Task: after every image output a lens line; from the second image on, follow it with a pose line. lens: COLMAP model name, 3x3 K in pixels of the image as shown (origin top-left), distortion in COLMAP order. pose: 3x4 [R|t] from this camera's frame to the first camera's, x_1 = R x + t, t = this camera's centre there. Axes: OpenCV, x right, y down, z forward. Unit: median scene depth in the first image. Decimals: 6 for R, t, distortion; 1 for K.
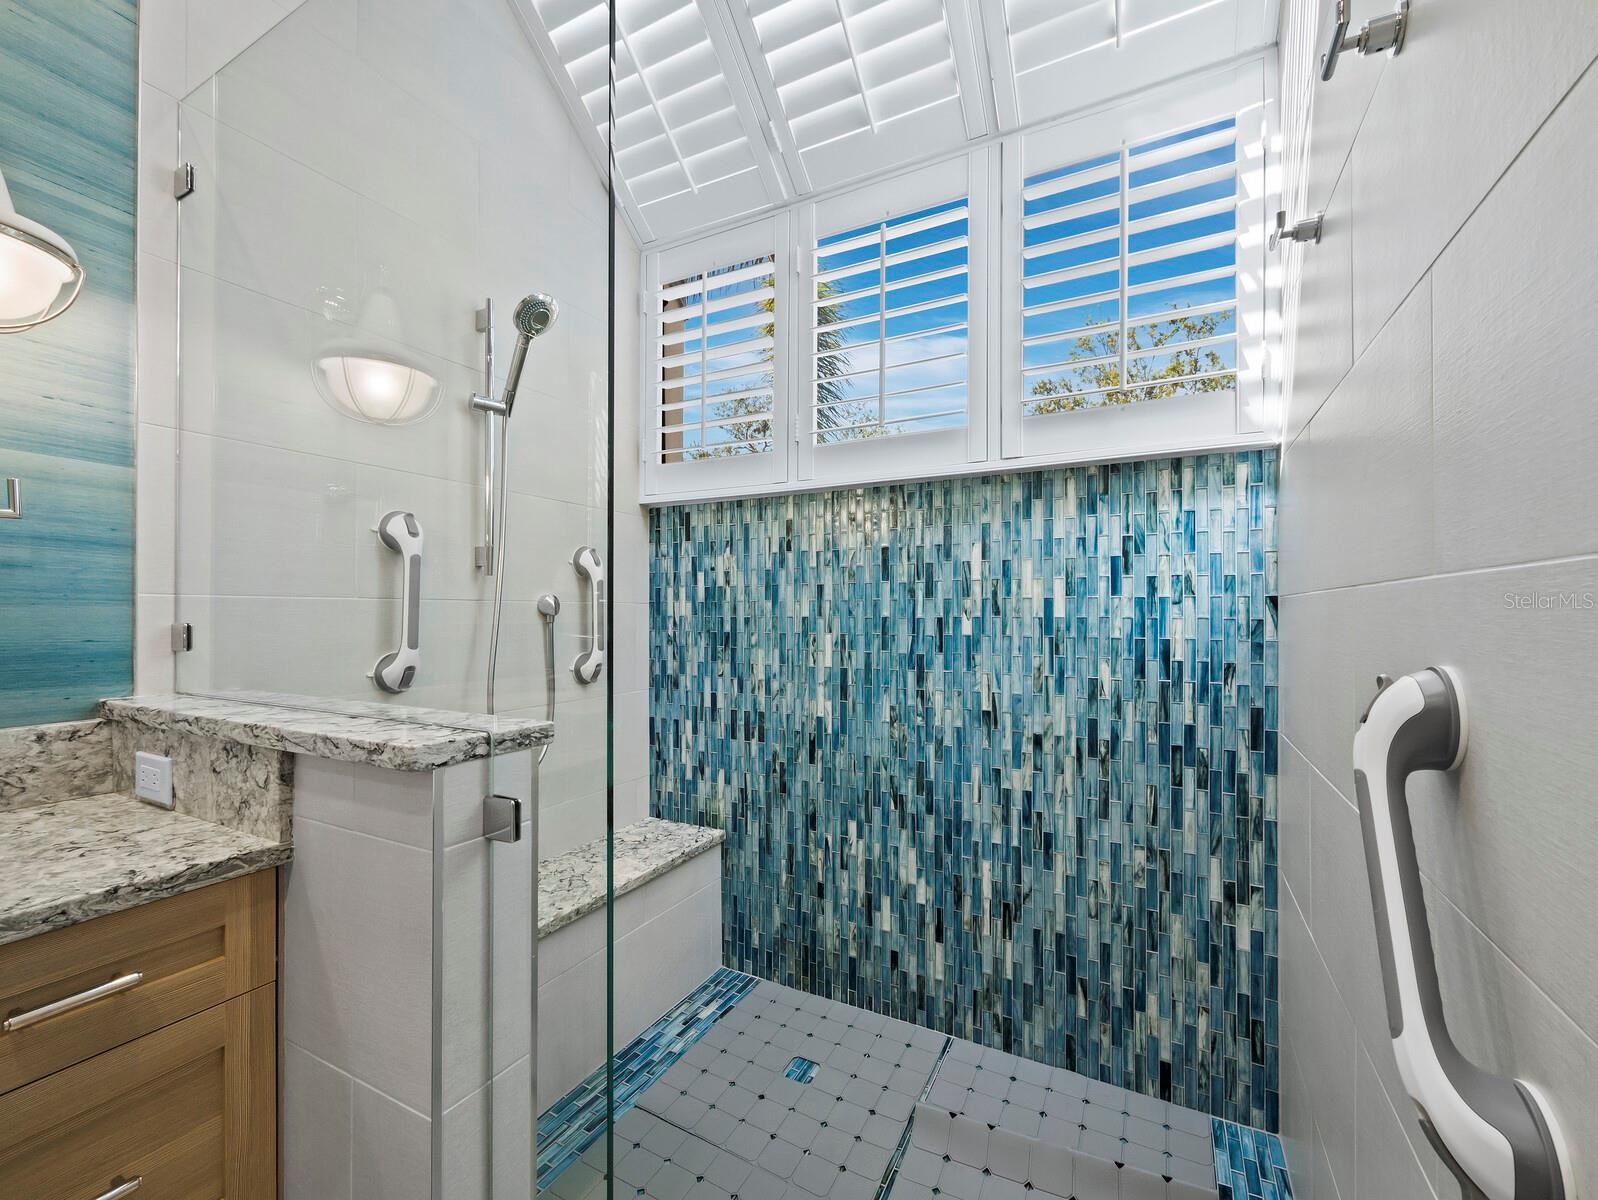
lens RADIAL K [[667.3, 0, 802.4], [0, 667.3, 606.2], [0, 0, 1]] dist [0.000406, -0.000635]
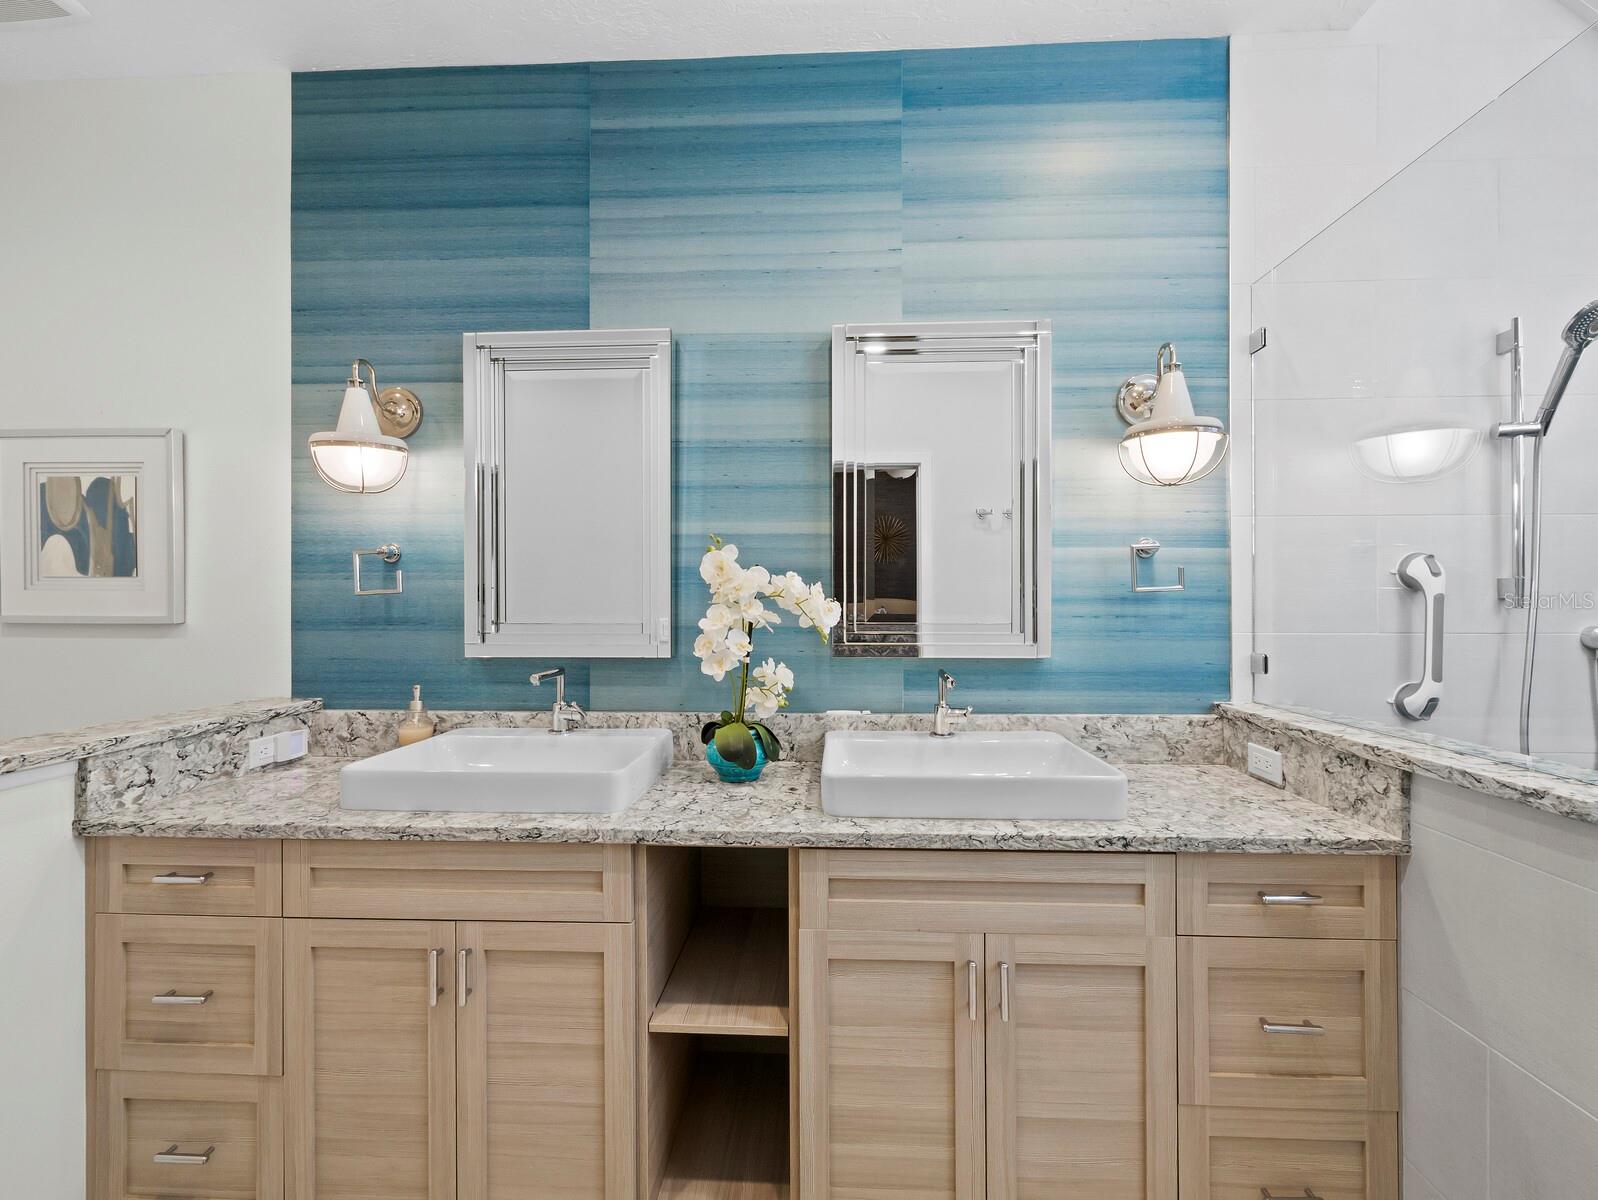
lens RADIAL K [[667.3, 0, 804.6], [0, 667.3, 598.2], [0, 0, 1]] dist [0.000406, -0.000635]
pose [[0.424688, -0.004025, -0.905331, -0.066028], [0.009761, 0.999952, 0.000133, -0.115124], [0.905287, -0.008893, 0.424707, -0.532975]]
